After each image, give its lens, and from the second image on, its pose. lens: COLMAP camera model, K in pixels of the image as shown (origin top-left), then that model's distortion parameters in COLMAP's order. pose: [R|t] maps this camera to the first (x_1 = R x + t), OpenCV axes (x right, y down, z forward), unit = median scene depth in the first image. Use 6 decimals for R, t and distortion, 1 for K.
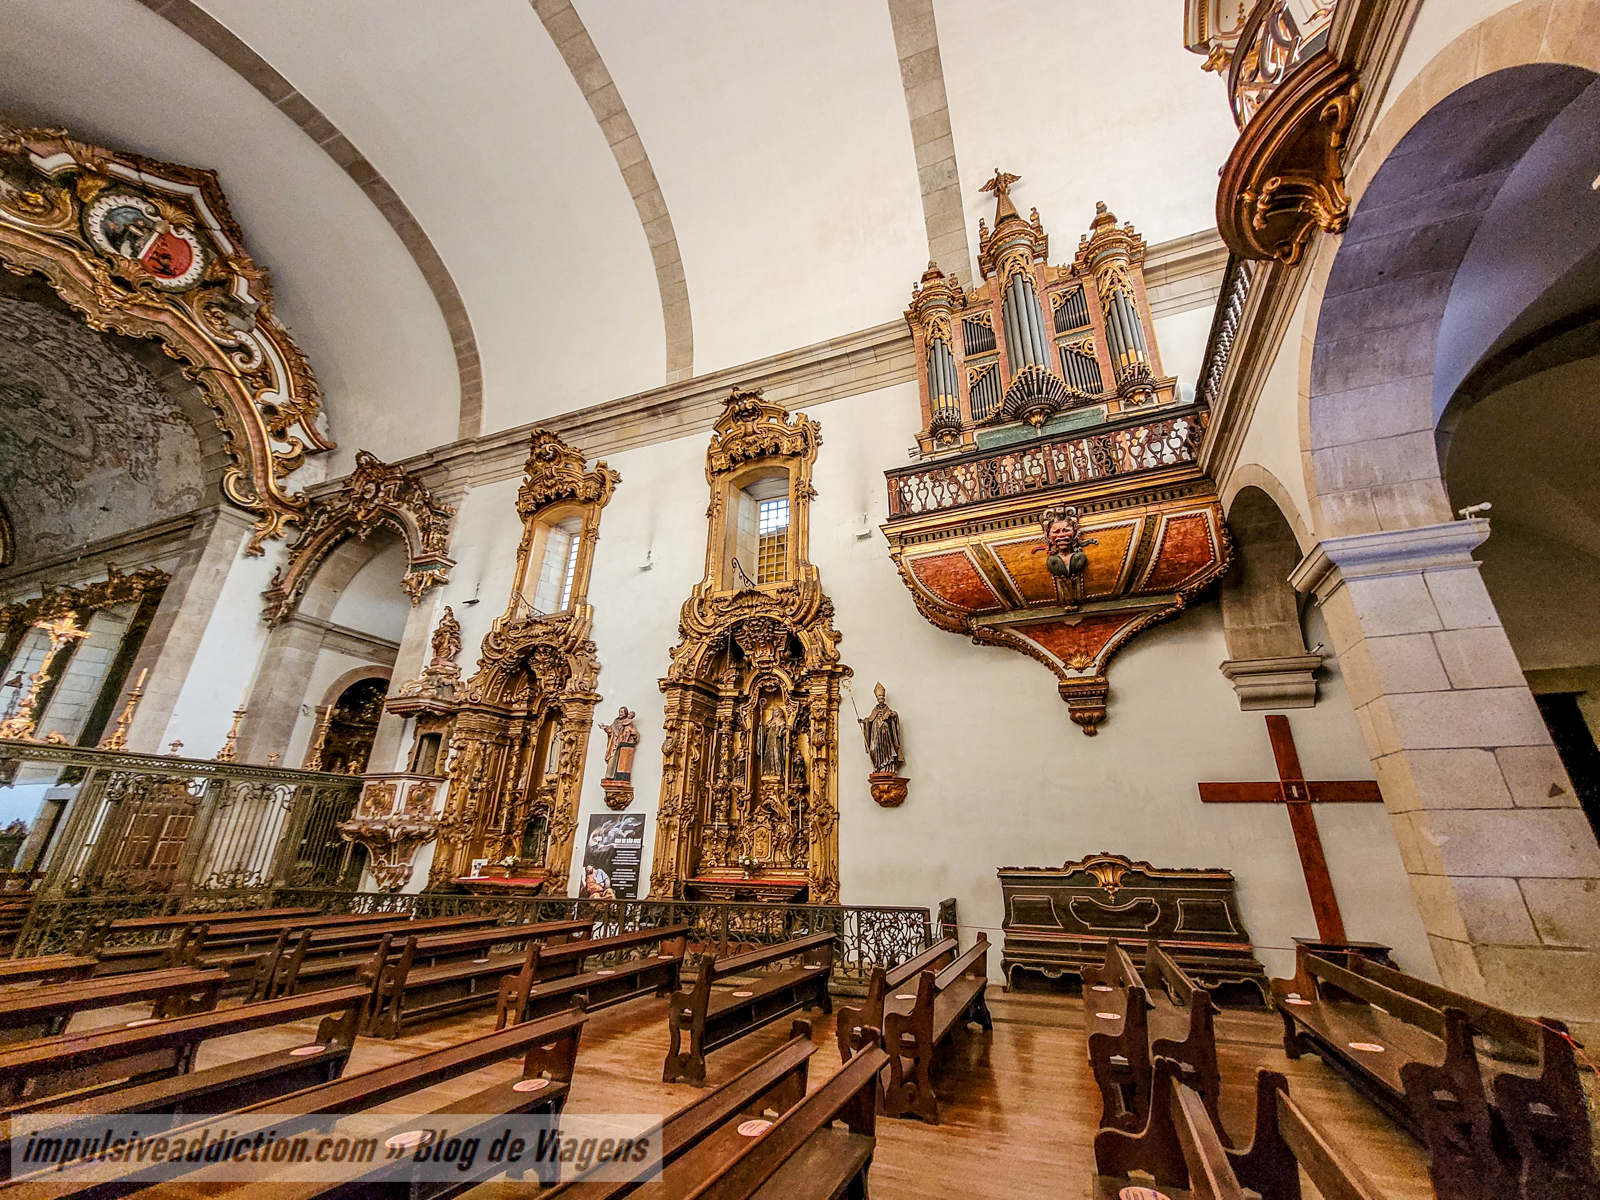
lens RADIAL K [[640.9, 0, 800.0], [0, 640.9, 600.0], [0, 0, 1]] dist [0.001176, 0.000329]
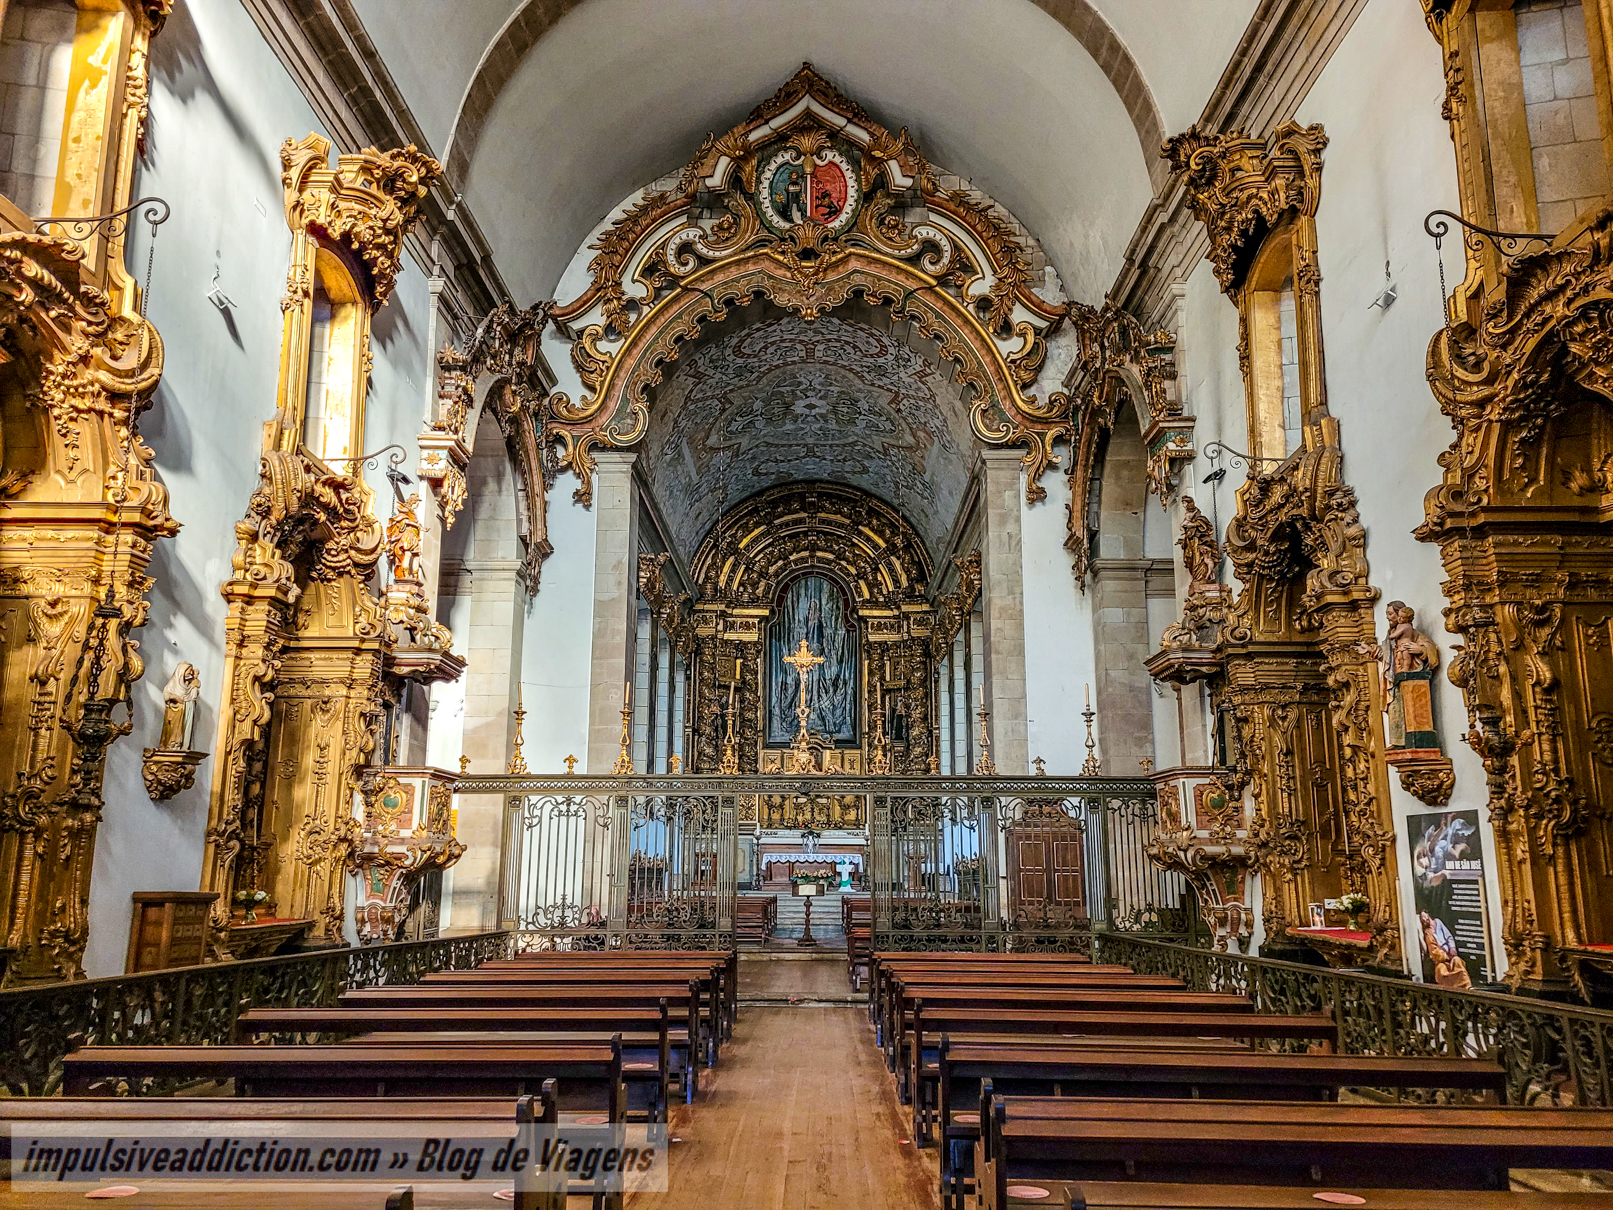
lens RADIAL K [[1196.8, 0, 817.1], [0, 1196.8, 645.9], [0, 0, 1]] dist [0.046250, -0.038714]
pose [[0.379366, -0.182100, -0.907150, 0.309724], [0.342351, 0.938483, -0.045220, 0.073341], [0.859580, -0.293408, 0.418371, 0.191177]]
